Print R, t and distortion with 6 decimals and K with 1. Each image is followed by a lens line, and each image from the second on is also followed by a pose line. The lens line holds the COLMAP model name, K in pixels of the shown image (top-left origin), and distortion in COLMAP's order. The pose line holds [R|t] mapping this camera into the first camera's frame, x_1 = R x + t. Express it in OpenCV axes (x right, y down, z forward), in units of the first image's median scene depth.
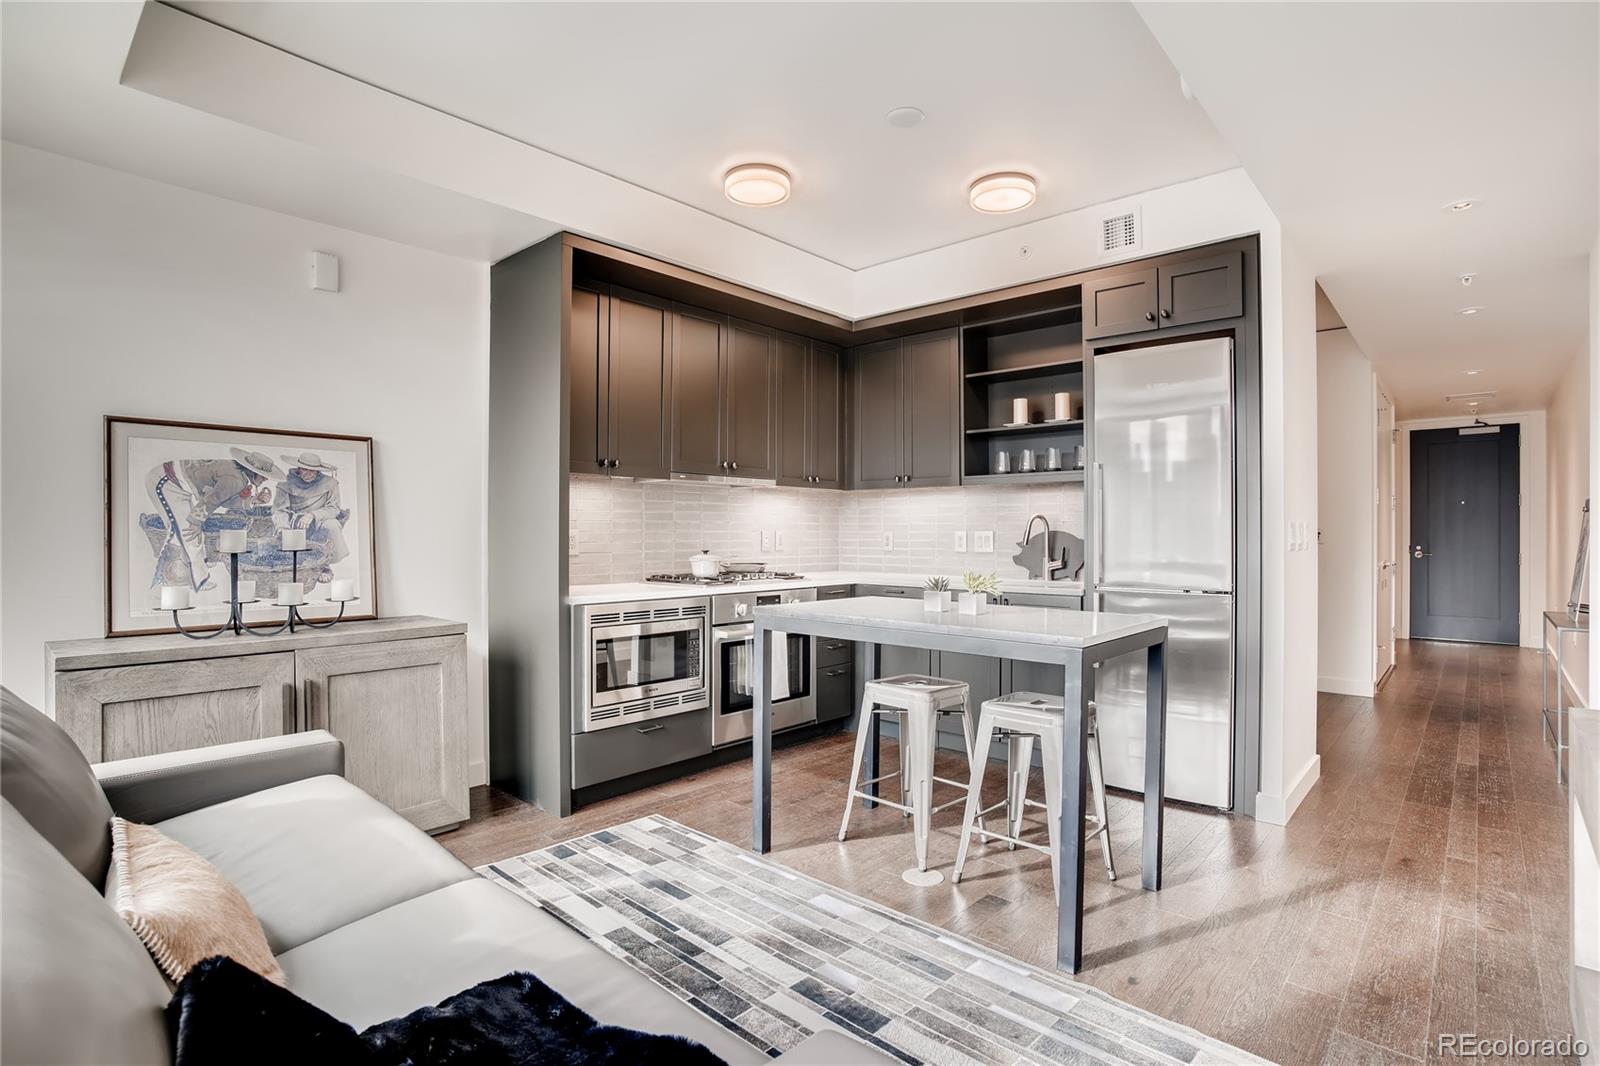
lens RADIAL K [[787.6, 0, 795.8], [0, 787.6, 529.0], [0, 0, 1]] dist [-0.080085, 0.038301]
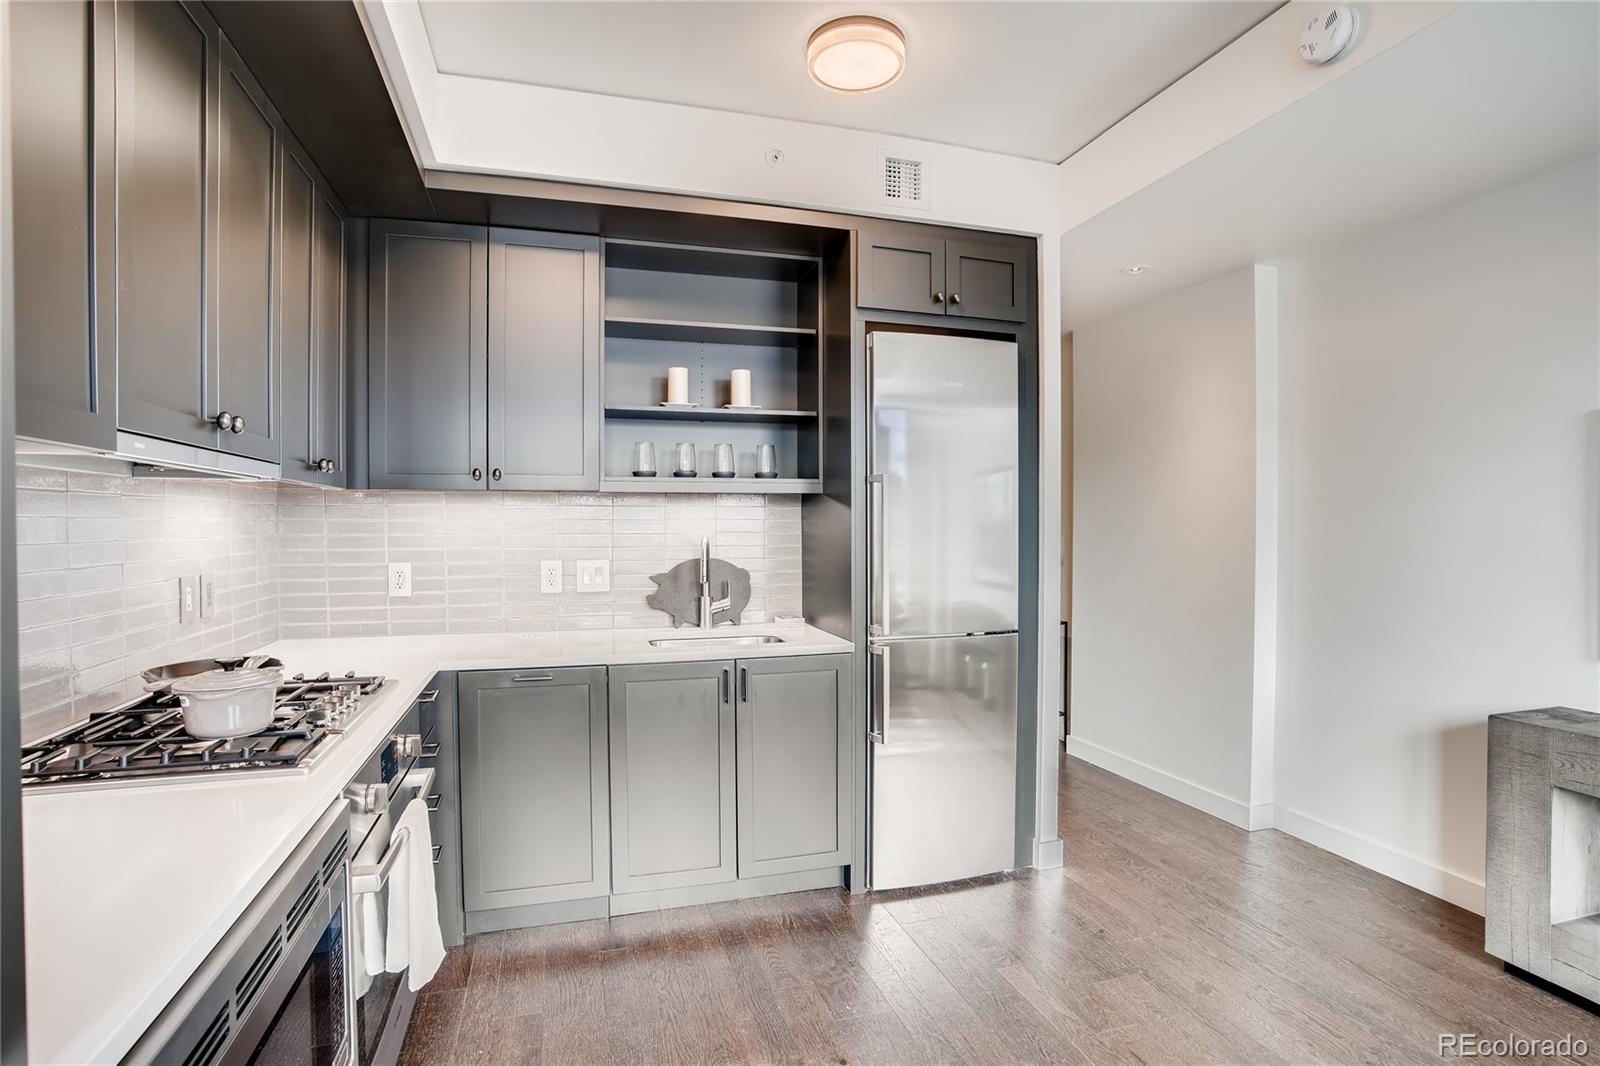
lens RADIAL K [[787.6, 0, 795.8], [0, 787.6, 529.0], [0, 0, 1]] dist [-0.080085, 0.038301]
pose [[0.517782, -0.009354, 0.855461, -0.288735], [-0.001222, 0.999931, 0.011673, -0.038564], [-0.855512, -0.007090, 0.517735, 0.639631]]
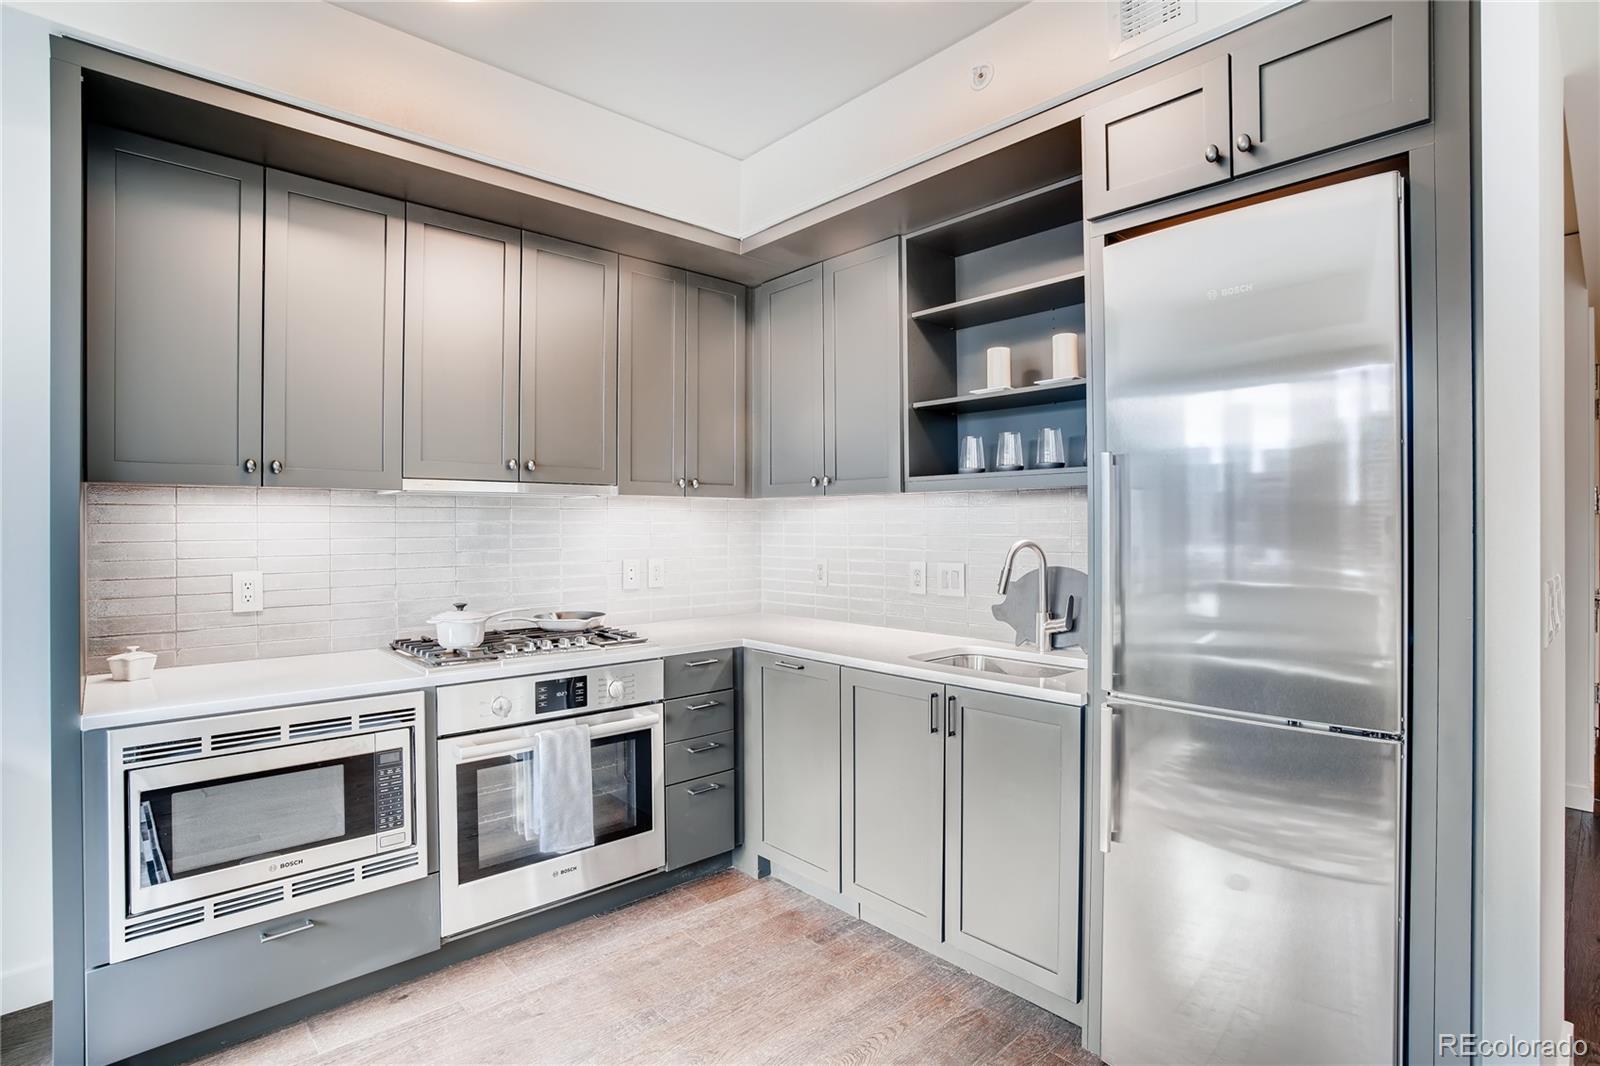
lens RADIAL K [[787.6, 0, 795.8], [0, 787.6, 529.0], [0, 0, 1]] dist [-0.080085, 0.038301]
pose [[0.995952, -0.002789, -0.089846, 0.214390], [0.003532, 0.999961, 0.008116, -0.037753], [0.089819, -0.008400, 0.995923, 0.444449]]
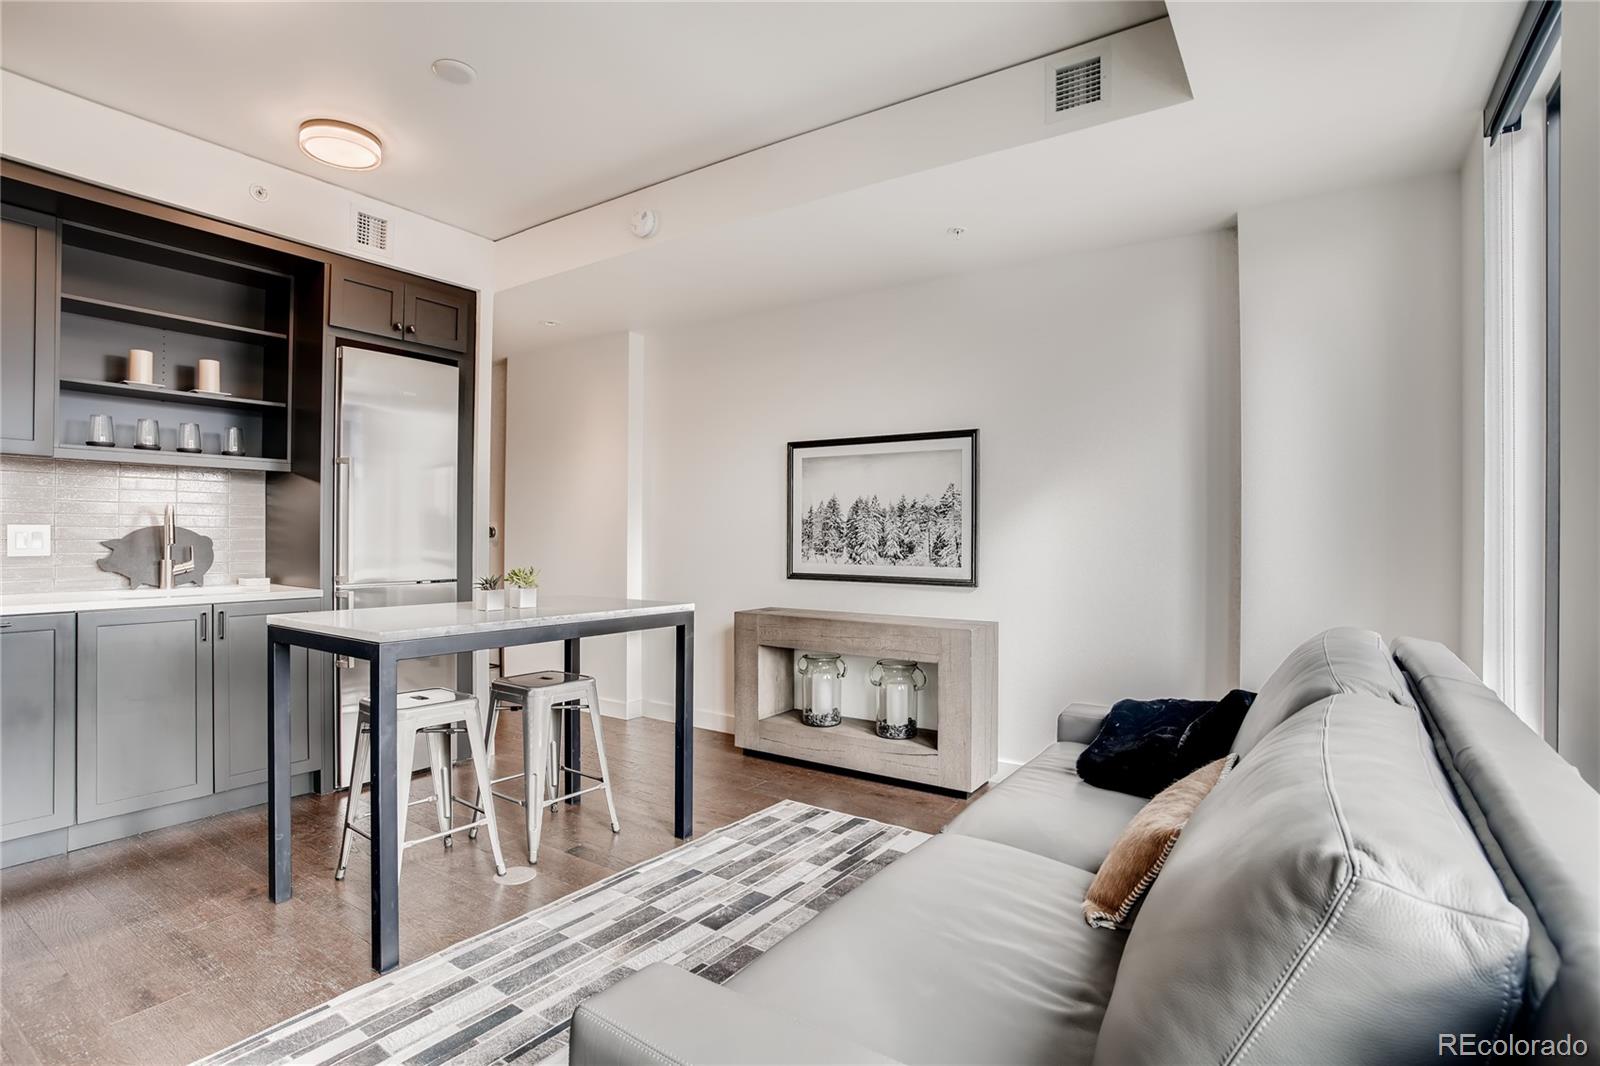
lens RADIAL K [[787.6, 0, 795.8], [0, 787.6, 529.0], [0, 0, 1]] dist [-0.080085, 0.038301]
pose [[-0.136860, 0.002696, 0.990587, -0.604072], [-0.009274, 0.999949, -0.004003, 0.002888], [-0.990547, -0.009734, -0.136828, 0.544825]]
